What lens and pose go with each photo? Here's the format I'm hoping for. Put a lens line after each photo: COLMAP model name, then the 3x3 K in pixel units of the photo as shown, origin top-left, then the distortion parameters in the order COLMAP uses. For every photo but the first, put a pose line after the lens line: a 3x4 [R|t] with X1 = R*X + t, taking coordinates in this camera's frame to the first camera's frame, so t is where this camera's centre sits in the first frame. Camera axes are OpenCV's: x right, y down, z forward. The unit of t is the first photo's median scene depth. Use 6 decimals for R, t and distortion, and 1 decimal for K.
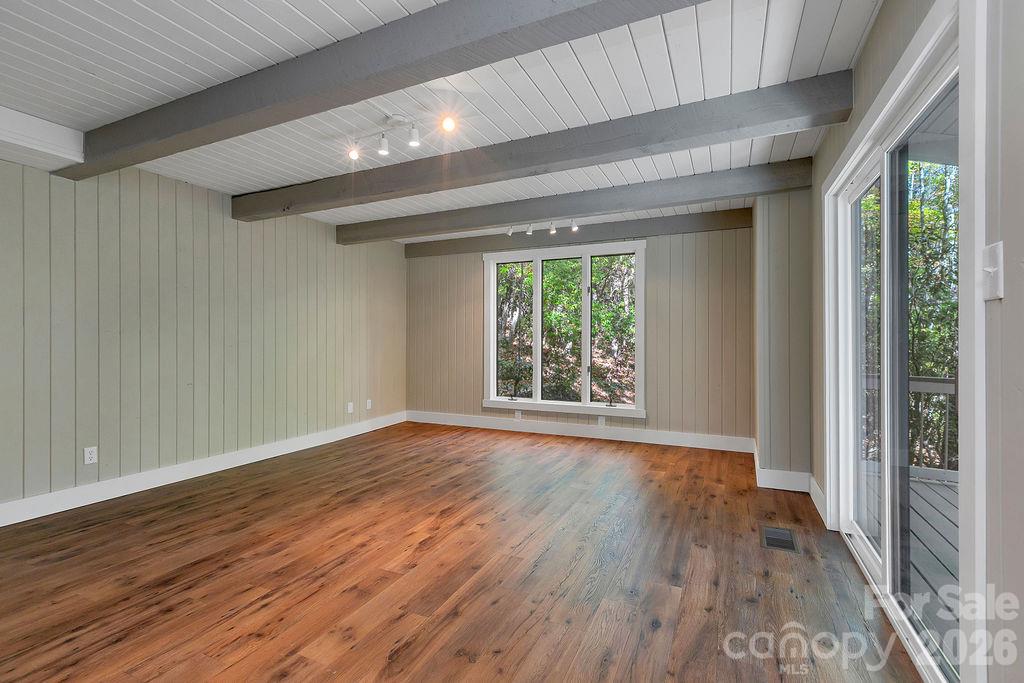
lens RADIAL K [[459.4, 0, 515.4], [0, 459.4, 337.6], [0, 0, 1]] dist [0.000985, 0.000030]
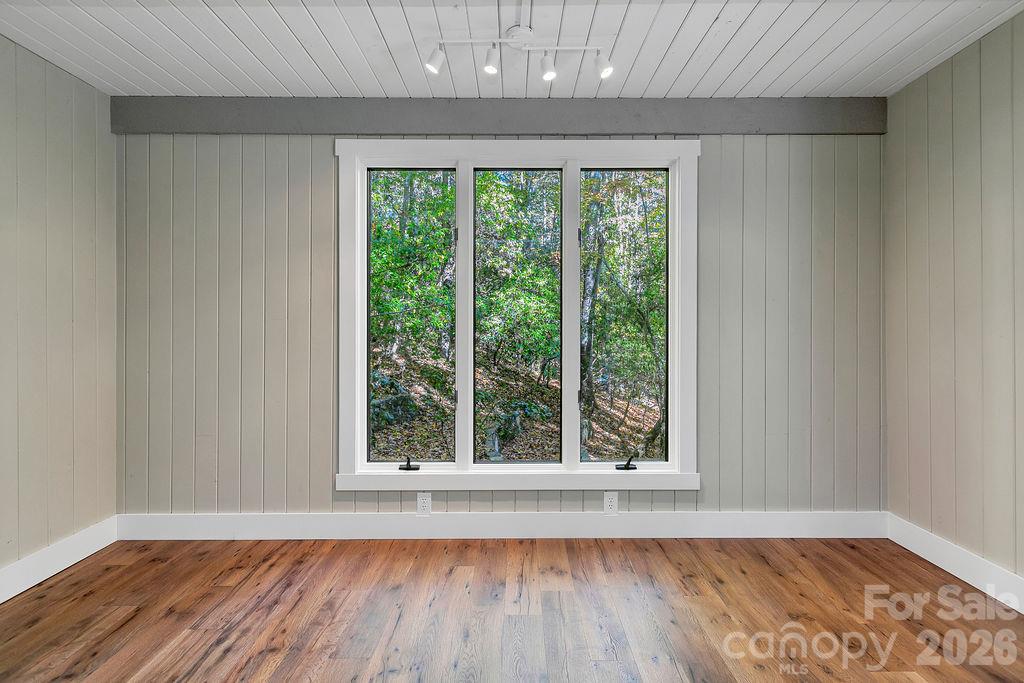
lens RADIAL K [[483.4, 0, 504.8], [0, 483.4, 330.4], [0, 0, 1]] dist [0.001279, 0.000115]
pose [[0.904375, 0.002114, 0.426734, -0.240754], [-0.002069, 0.999998, -0.000569, -0.001603], [-0.426734, -0.000369, 0.904377, 1.027782]]
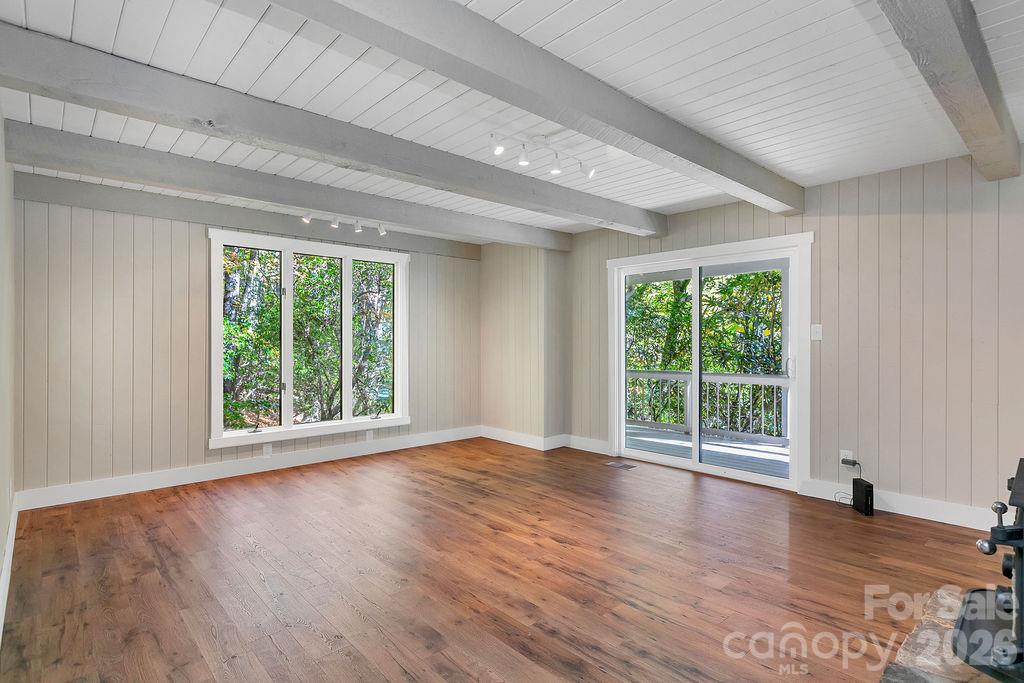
lens RADIAL K [[516.4, 0, 511.7], [0, 516.4, 340.8], [0, 0, 1]] dist [-0.001302, -0.000103]
pose [[0.389582, -0.000294, 0.920992, -1.203165], [-0.000436, 1.000000, 0.000504, -0.026657], [-0.920992, -0.000598, 0.389582, 0.553264]]
